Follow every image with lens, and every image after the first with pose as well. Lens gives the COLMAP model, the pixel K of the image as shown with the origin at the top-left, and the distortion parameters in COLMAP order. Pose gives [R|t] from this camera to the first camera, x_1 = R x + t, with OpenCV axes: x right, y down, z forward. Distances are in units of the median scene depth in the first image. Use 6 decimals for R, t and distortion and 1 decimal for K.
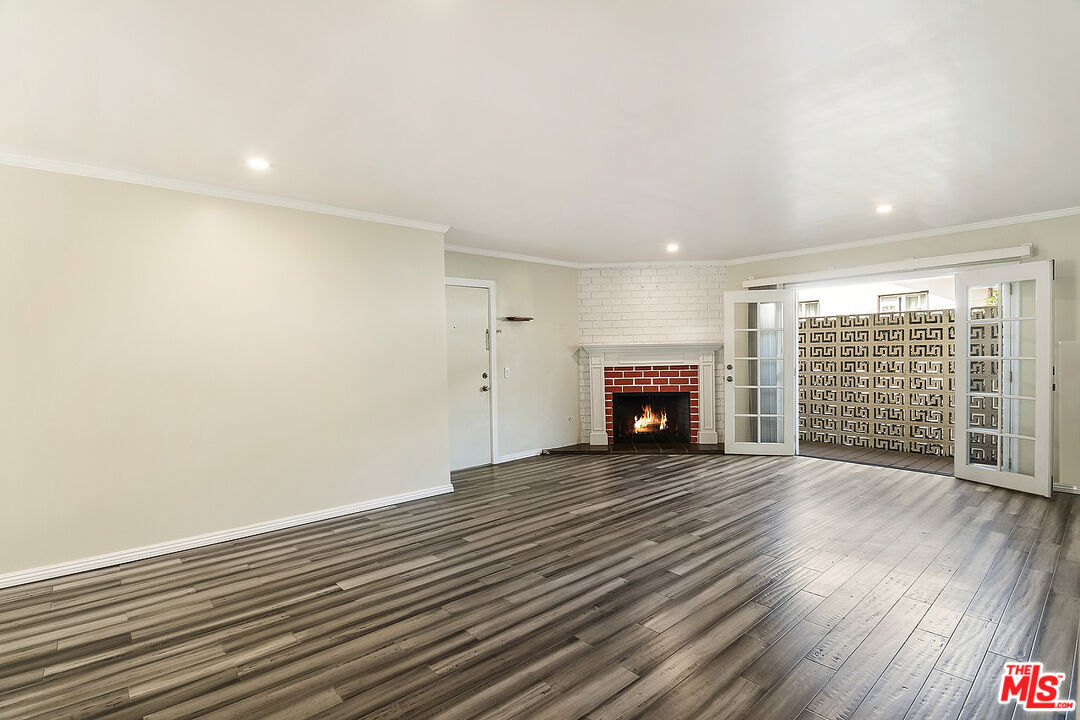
lens RADIAL K [[520.6, 0, 542.3], [0, 520.6, 362.2], [0, 0, 1]] dist [-0.001890, -0.013385]
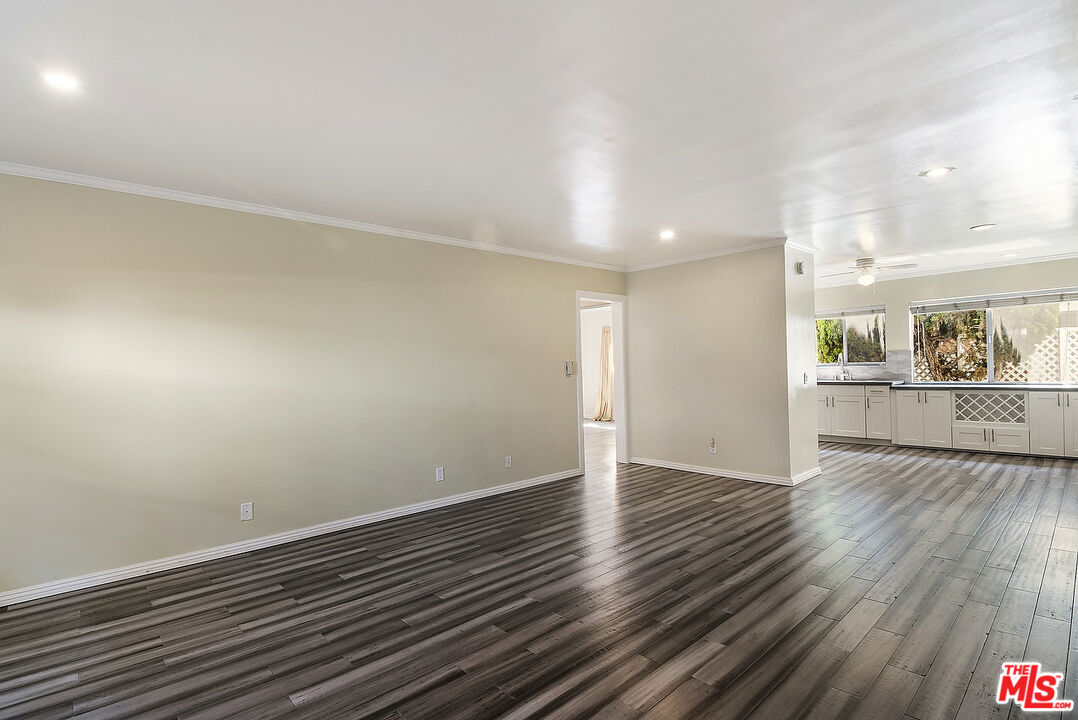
lens RADIAL K [[519.6, 0, 541.3], [0, 519.6, 362.2], [0, 0, 1]] dist [-0.001890, -0.013385]
pose [[-0.998822, 0.043151, -0.022187, 0.165990], [0.042882, 0.999002, 0.012462, -0.016212], [0.022703, 0.011496, -0.999676, 1.052511]]
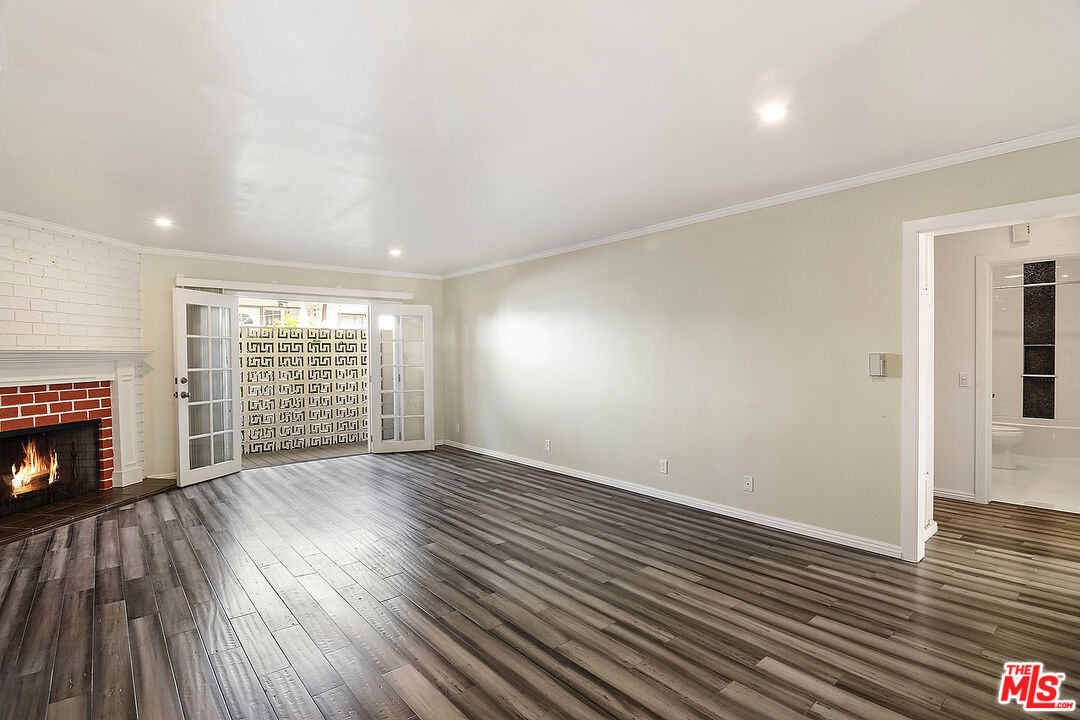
lens RADIAL K [[520.6, 0, 542.3], [0, 520.6, 362.2], [0, 0, 1]] dist [-0.001890, -0.013385]
pose [[0.014397, 0.002010, 0.999894, -0.465531], [0.027565, 0.999617, -0.002407, -0.001942], [-0.999516, 0.027597, 0.014336, 0.435211]]
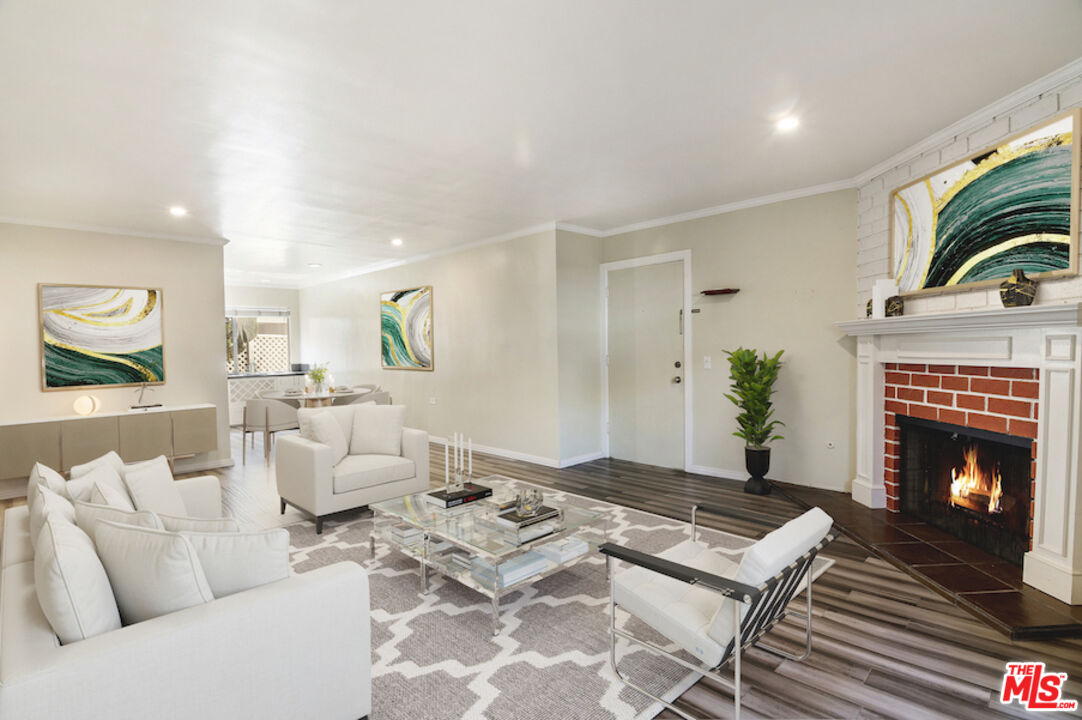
lens RADIAL K [[521.6, 0, 543.3], [0, 521.6, 362.2], [0, 0, 1]] dist [-0.001890, -0.013385]
pose [[0.119903, 0.052557, -0.991393, 0.698077], [0.003043, 0.998574, 0.053306, -0.023854], [0.992781, -0.009409, 0.119572, 0.666530]]
